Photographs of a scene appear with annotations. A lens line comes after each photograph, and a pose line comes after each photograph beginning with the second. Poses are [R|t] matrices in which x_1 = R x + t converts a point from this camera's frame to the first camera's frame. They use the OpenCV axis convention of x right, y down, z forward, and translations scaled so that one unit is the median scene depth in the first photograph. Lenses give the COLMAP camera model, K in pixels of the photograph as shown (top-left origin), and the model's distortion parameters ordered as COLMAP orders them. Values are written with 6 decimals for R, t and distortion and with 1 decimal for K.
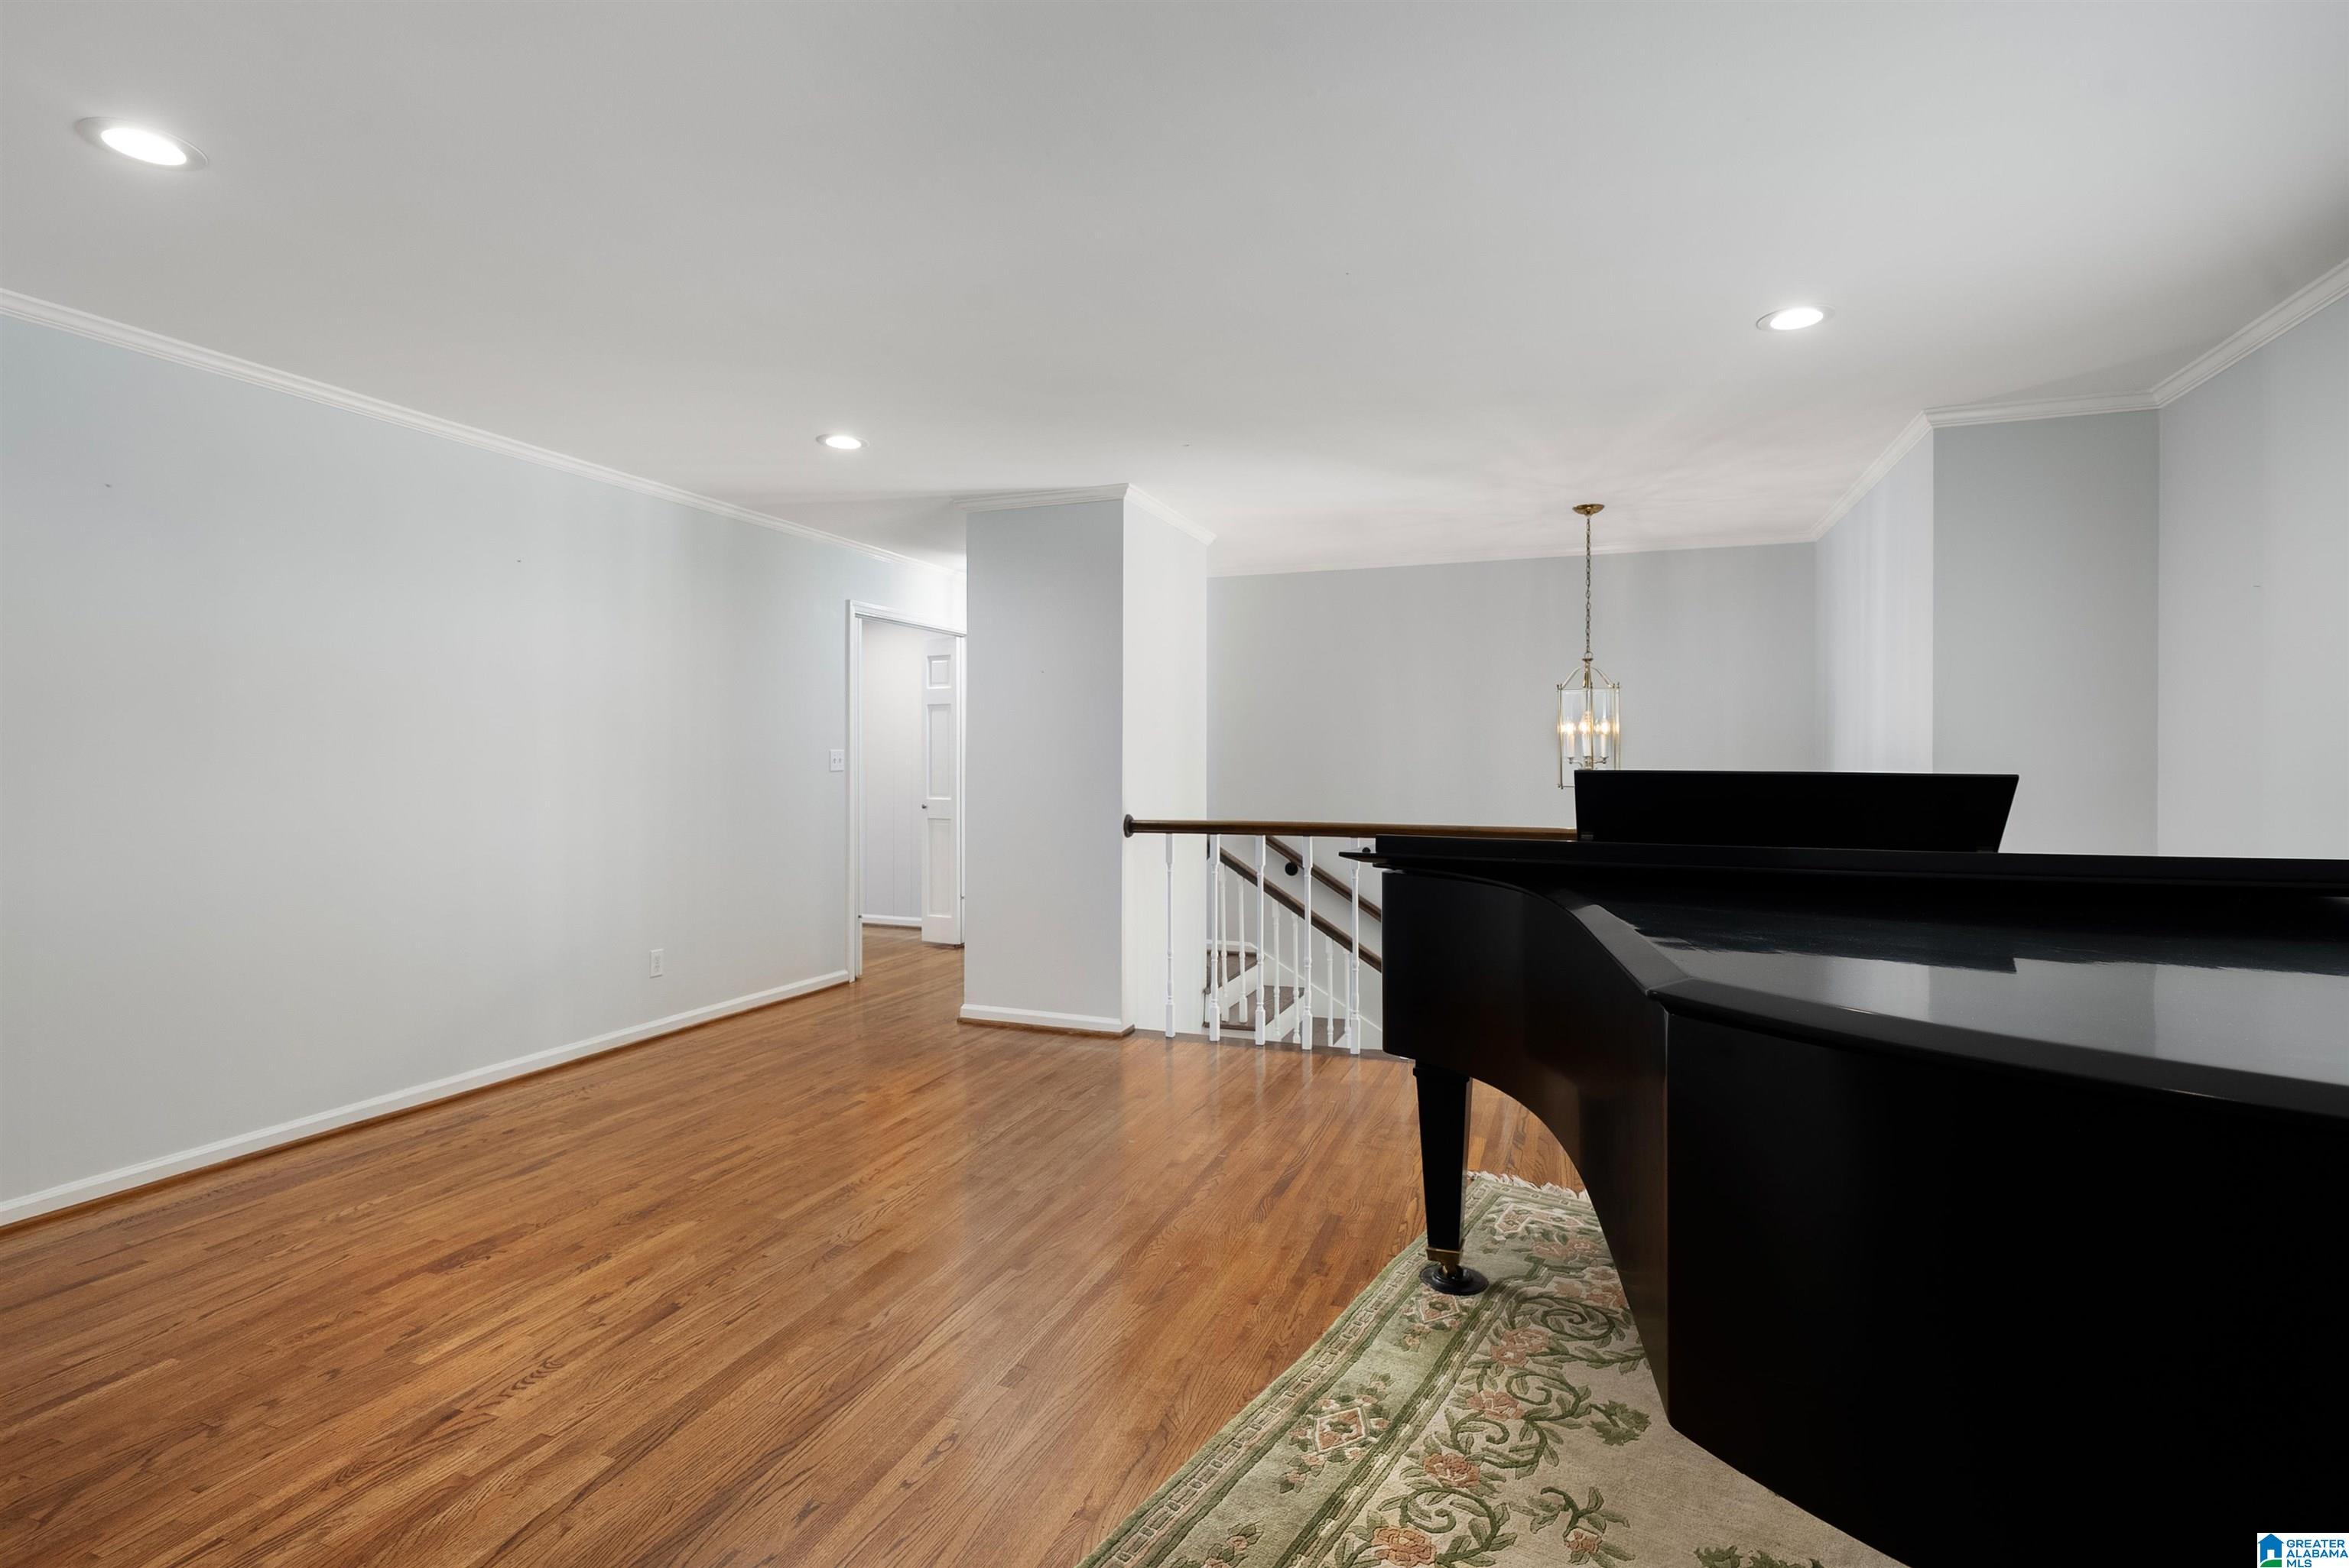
lens RADIAL K [[1134.2, 0, 1158.3], [0, 1134.2, 784.6], [0, 0, 1]] dist [0.002719, -0.000412]
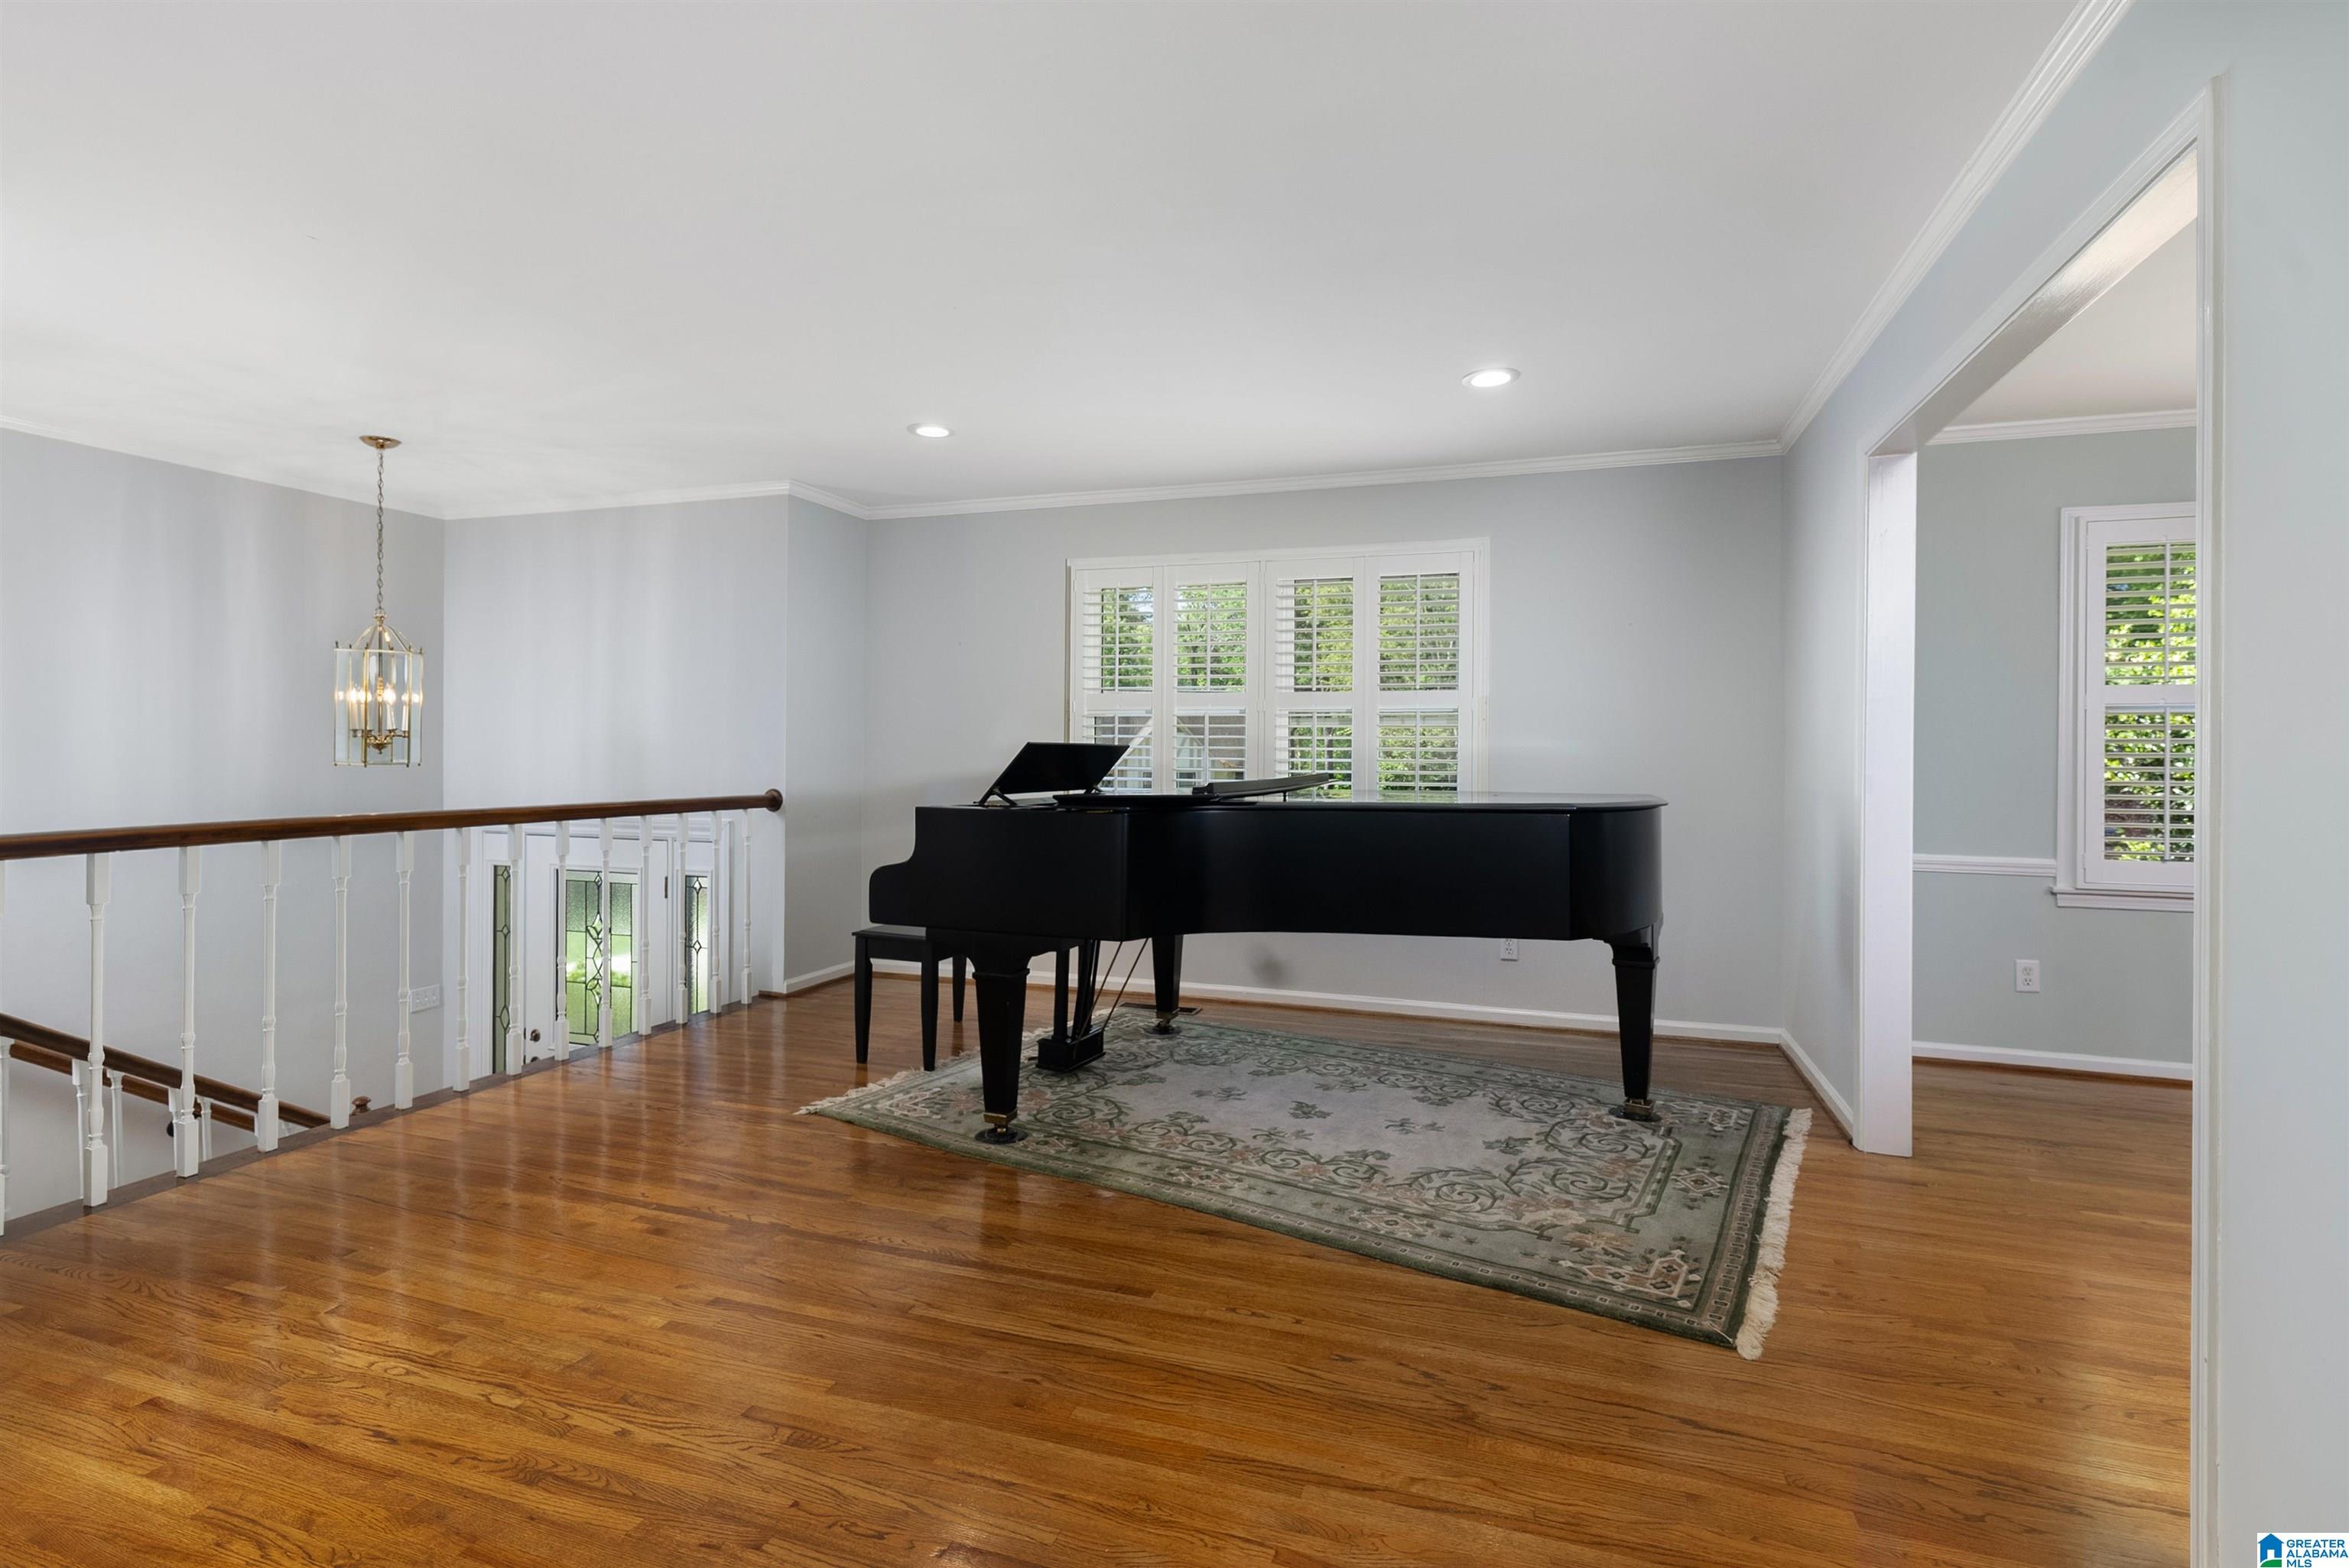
lens RADIAL K [[1134.2, 0, 1175.8], [0, 1134.2, 800.2], [0, 0, 1]] dist [0.002719, -0.000412]
pose [[-0.048758, -0.046091, 0.997747, -1.122042], [0.012839, 0.998823, 0.046769, -0.006855], [-0.998728, 0.015090, -0.048109, 0.934599]]
